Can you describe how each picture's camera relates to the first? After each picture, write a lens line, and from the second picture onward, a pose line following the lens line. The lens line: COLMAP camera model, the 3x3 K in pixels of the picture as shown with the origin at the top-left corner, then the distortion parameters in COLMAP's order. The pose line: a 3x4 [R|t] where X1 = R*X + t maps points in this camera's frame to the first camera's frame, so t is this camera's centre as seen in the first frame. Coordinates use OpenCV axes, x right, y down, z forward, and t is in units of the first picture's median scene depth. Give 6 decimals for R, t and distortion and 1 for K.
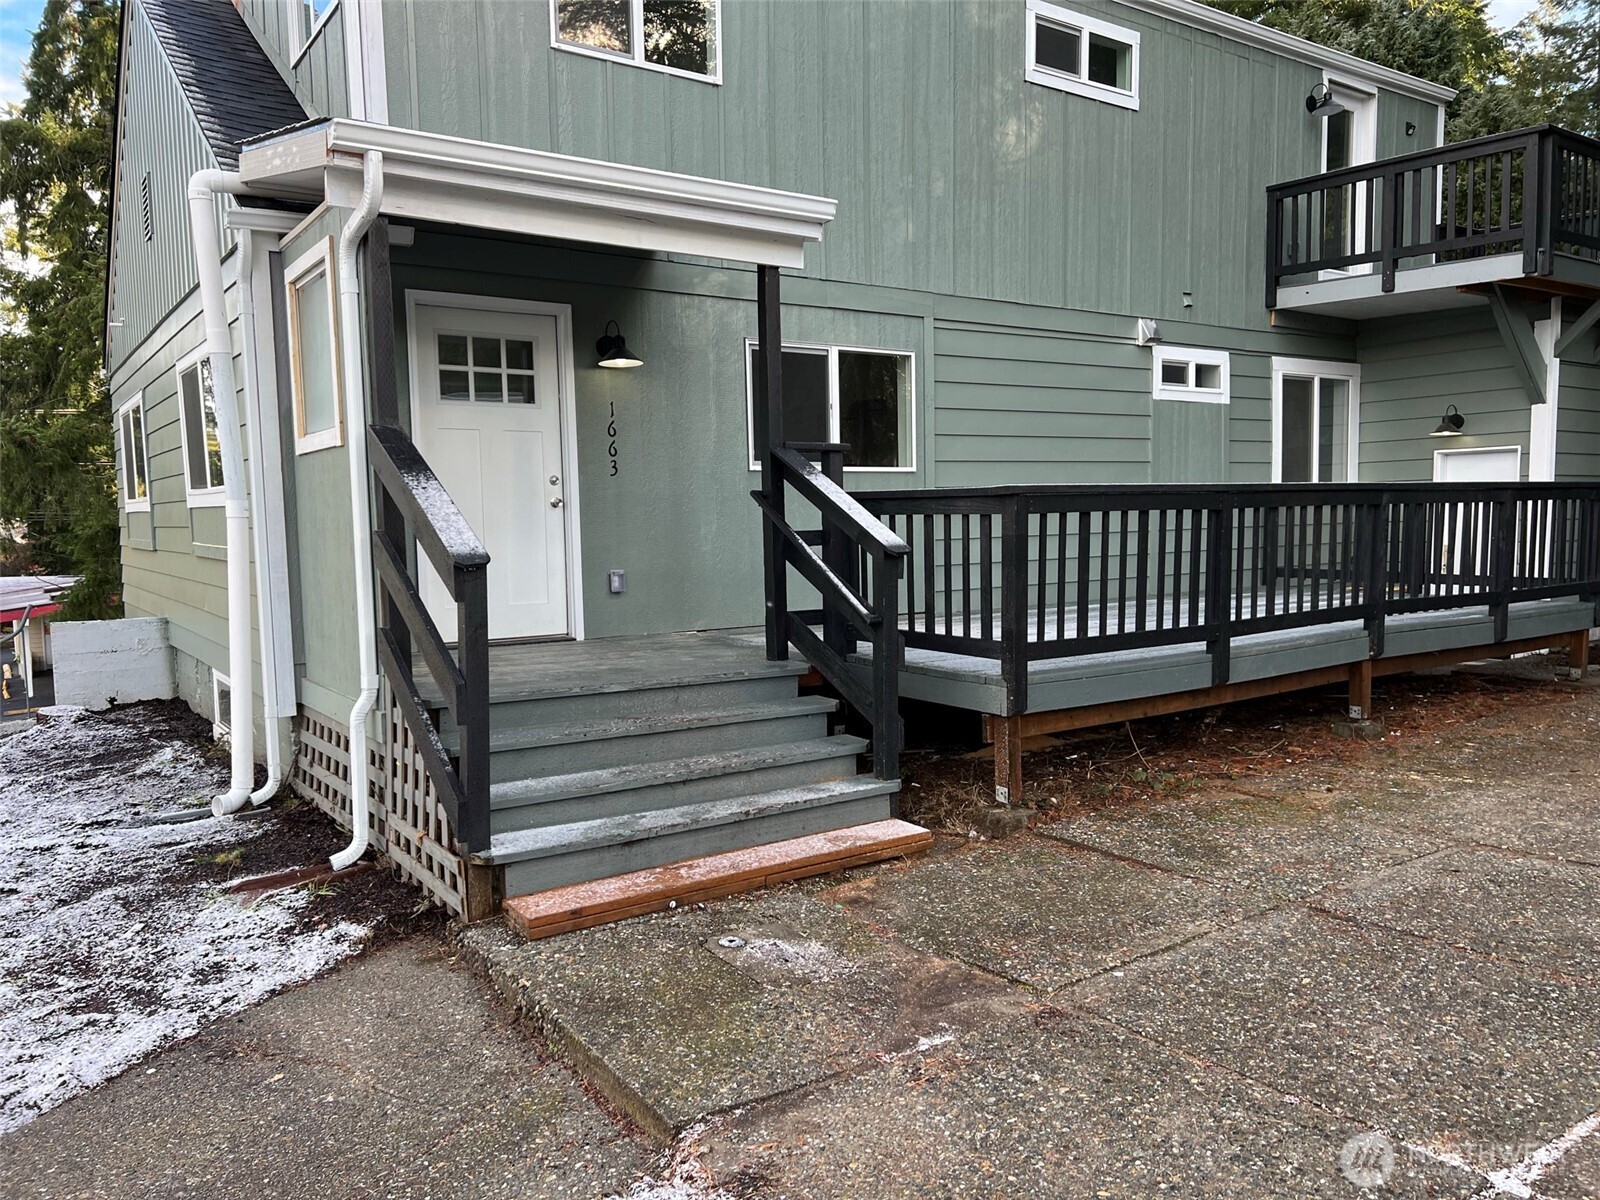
lens RADIAL K [[1197.2, 0, 797.6], [0, 1197.2, 604.5], [0, 0, 1]] dist [0.058875, -0.067552]
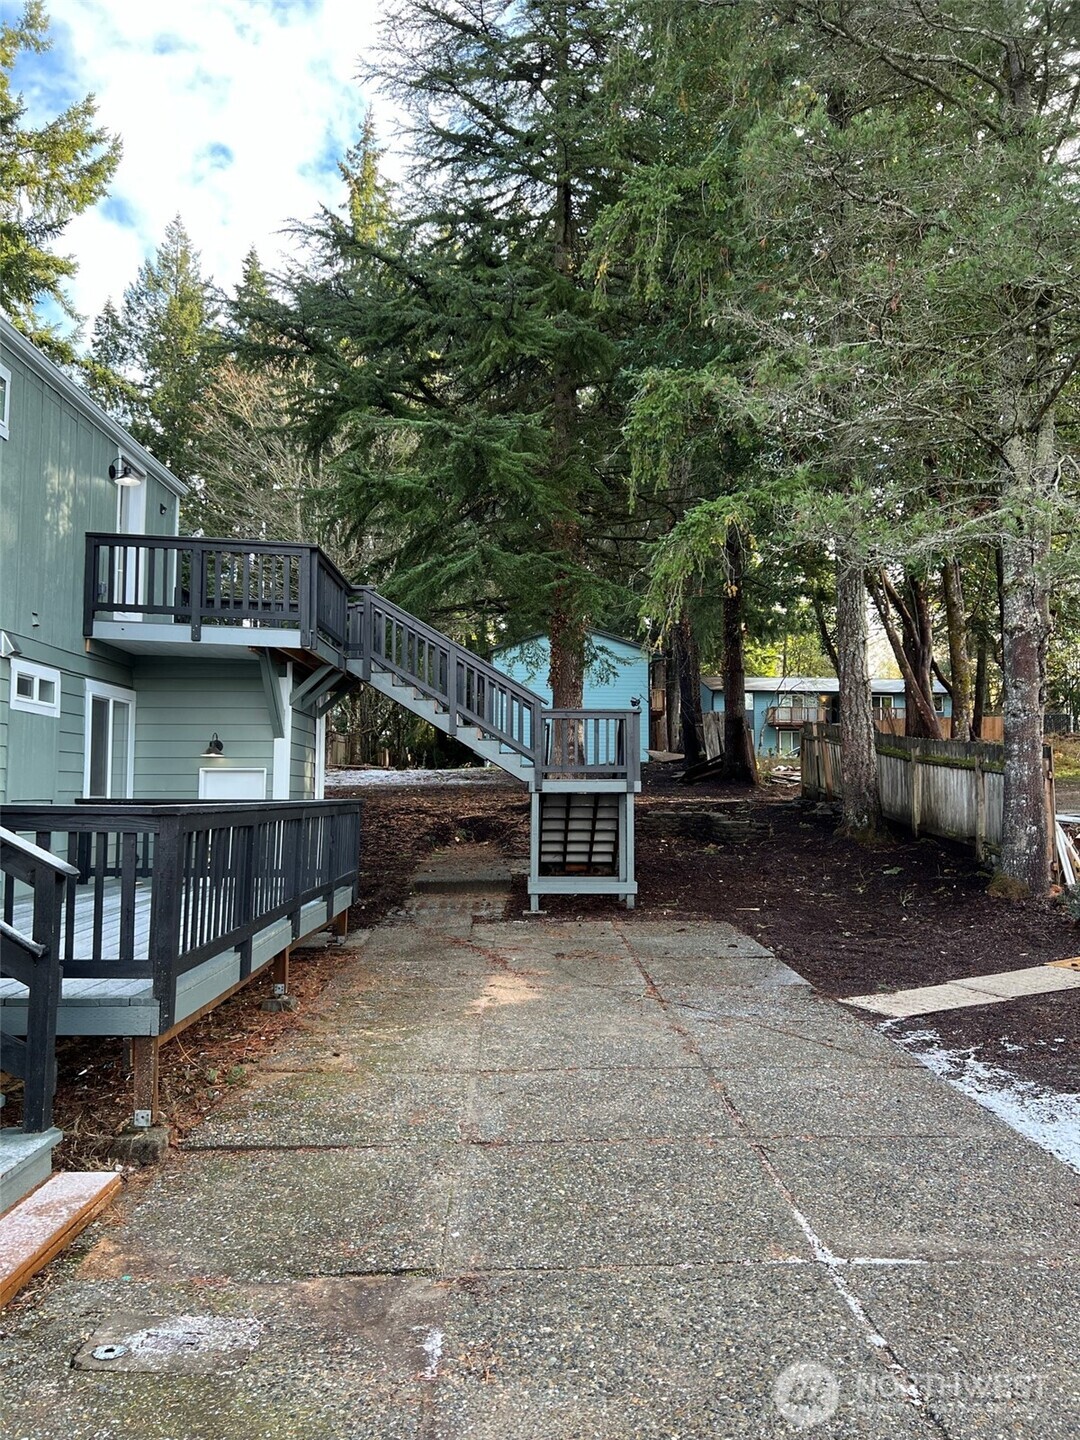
lens RADIAL K [[1077.4, 0, 540.0], [0, 1077.4, 720.0], [0, 0, 1]] dist [0.058875, -0.067552]
pose [[0.543651, 0.079487, 0.835539, -0.443013], [0.047796, 0.990958, -0.125372, -0.040289], [-0.837949, 0.108094, 0.534936, 0.217475]]
